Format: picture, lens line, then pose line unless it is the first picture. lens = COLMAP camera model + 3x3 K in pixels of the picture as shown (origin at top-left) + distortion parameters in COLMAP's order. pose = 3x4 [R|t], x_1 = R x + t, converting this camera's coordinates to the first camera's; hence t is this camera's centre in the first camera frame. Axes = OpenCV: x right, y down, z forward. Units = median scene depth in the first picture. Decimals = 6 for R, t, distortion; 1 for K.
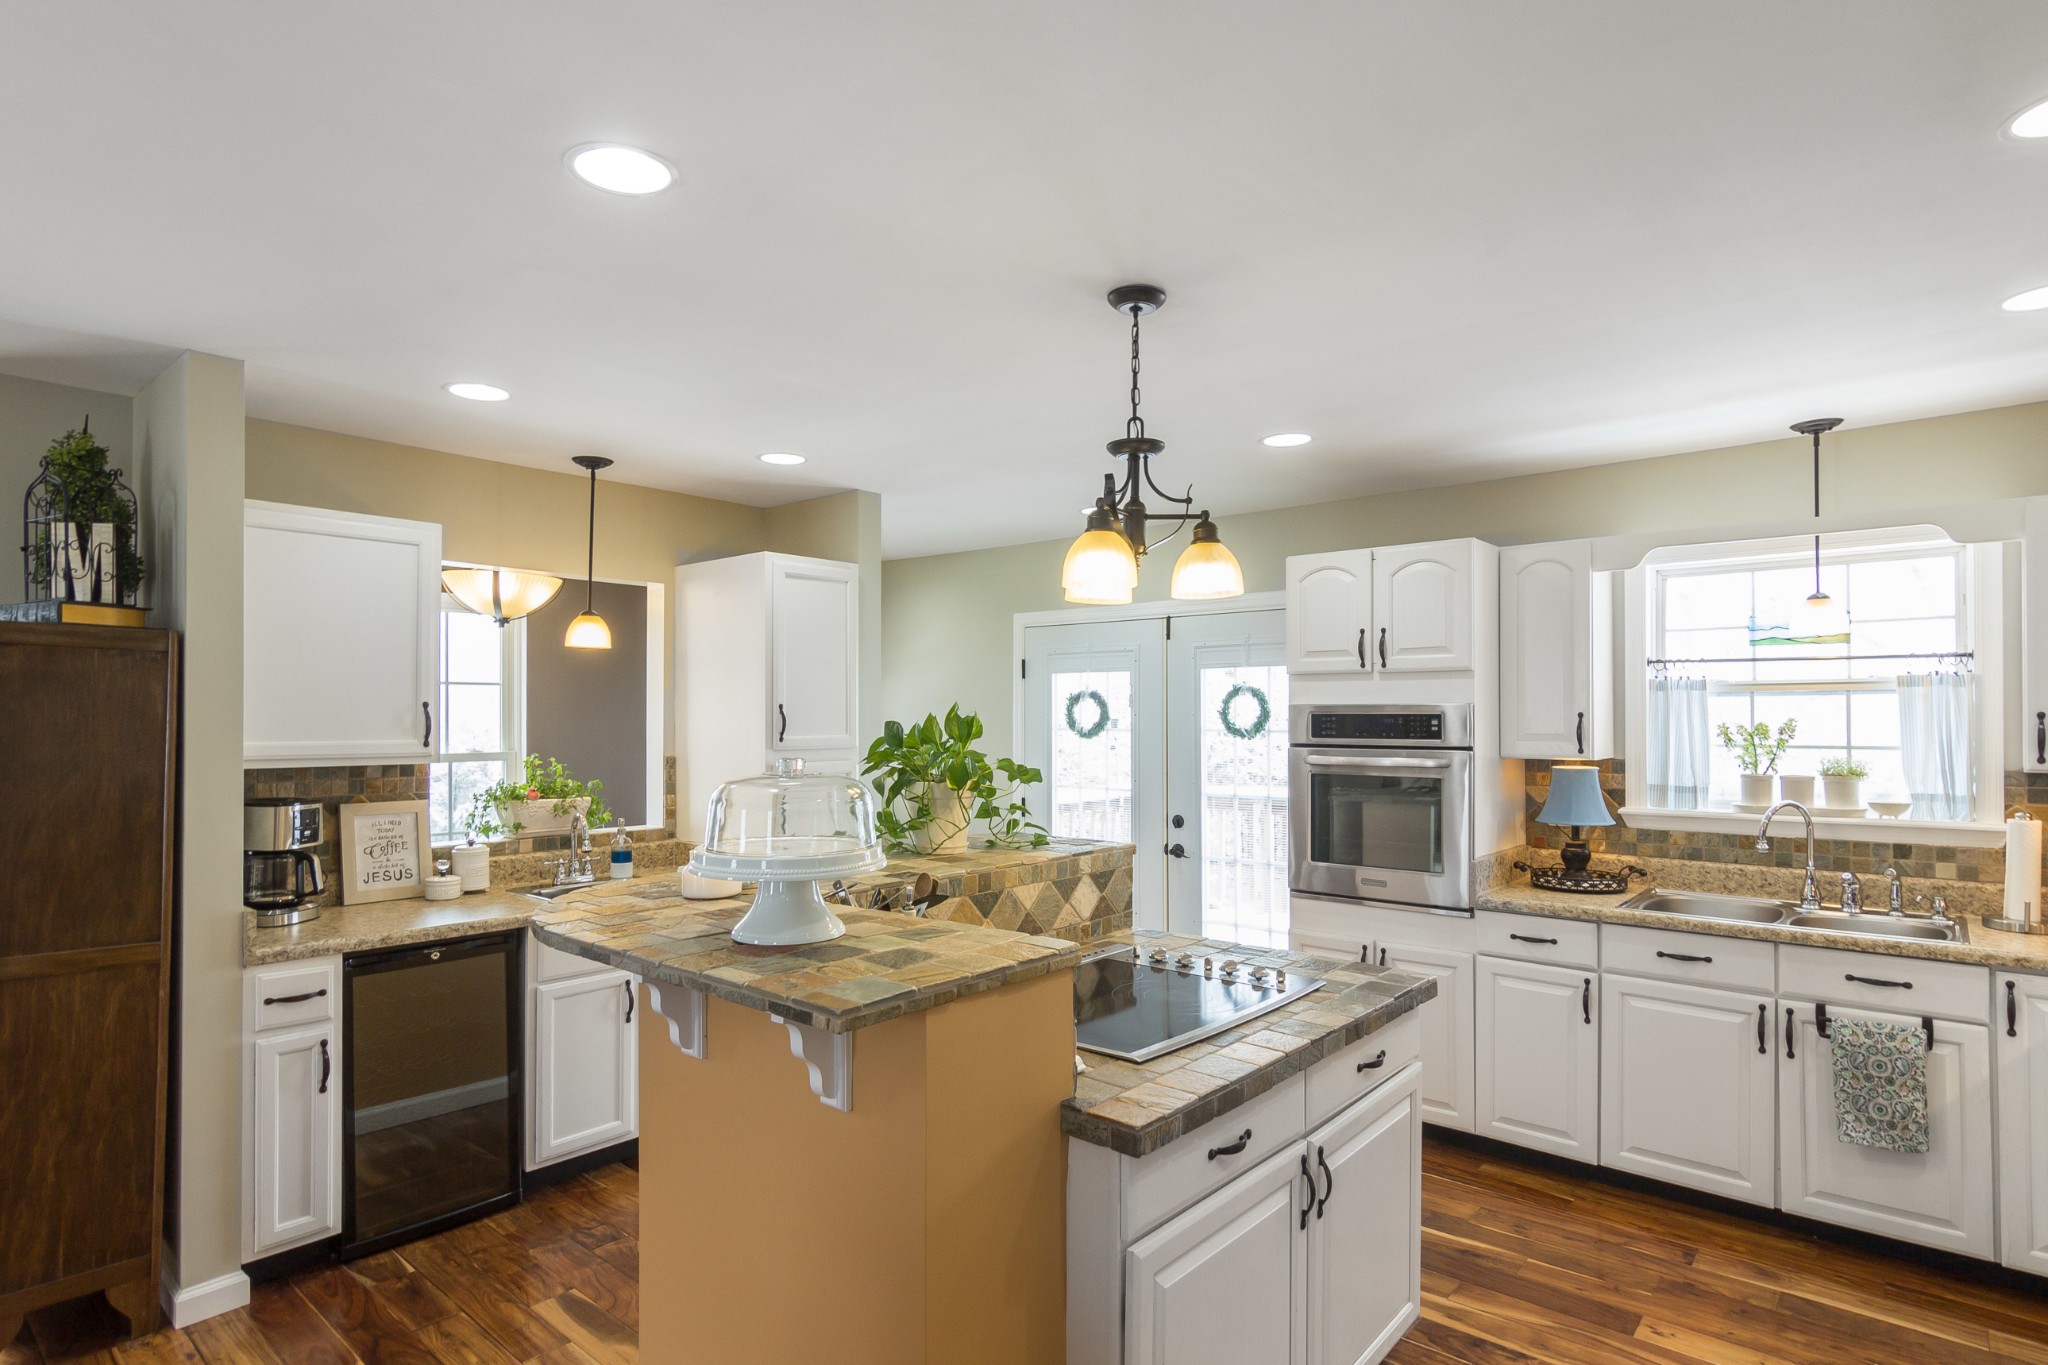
lens RADIAL K [[1060.2, 0, 1043.8], [0, 1060.2, 701.0], [0, 0, 1]] dist [-0.000882, 0.001012]
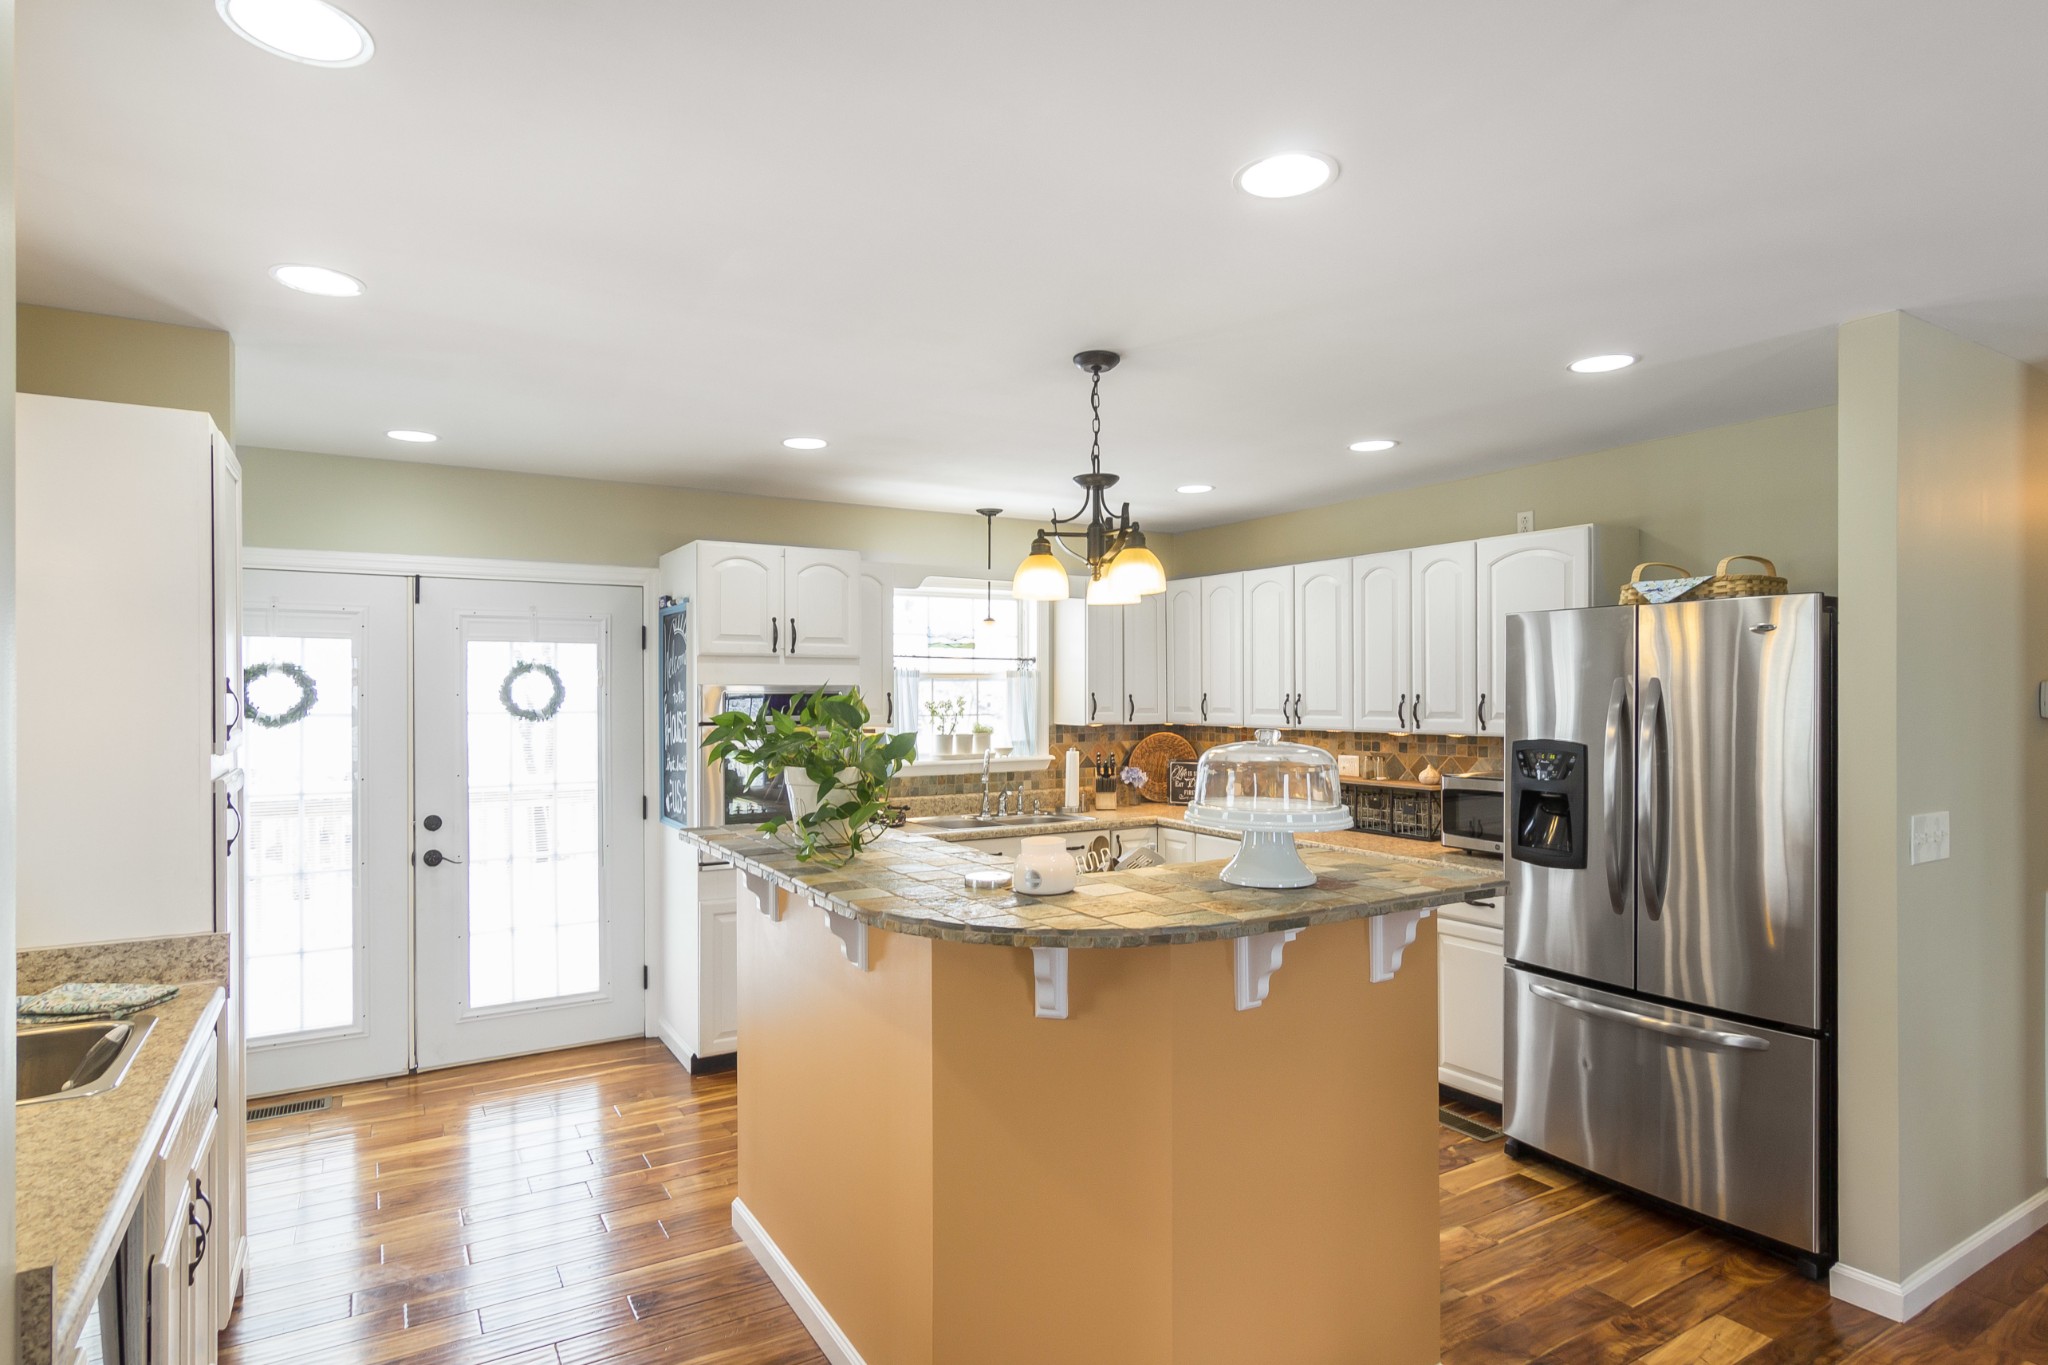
lens RADIAL K [[1060.2, 0, 1010.6], [0, 1060.2, 693.5], [0, 0, 1]] dist [-0.000882, 0.001012]
pose [[0.333313, -0.000323, 0.942816, -0.760937], [-0.012146, 0.999915, 0.004636, 0.004058], [-0.942738, -0.012996, 0.333281, 0.446196]]
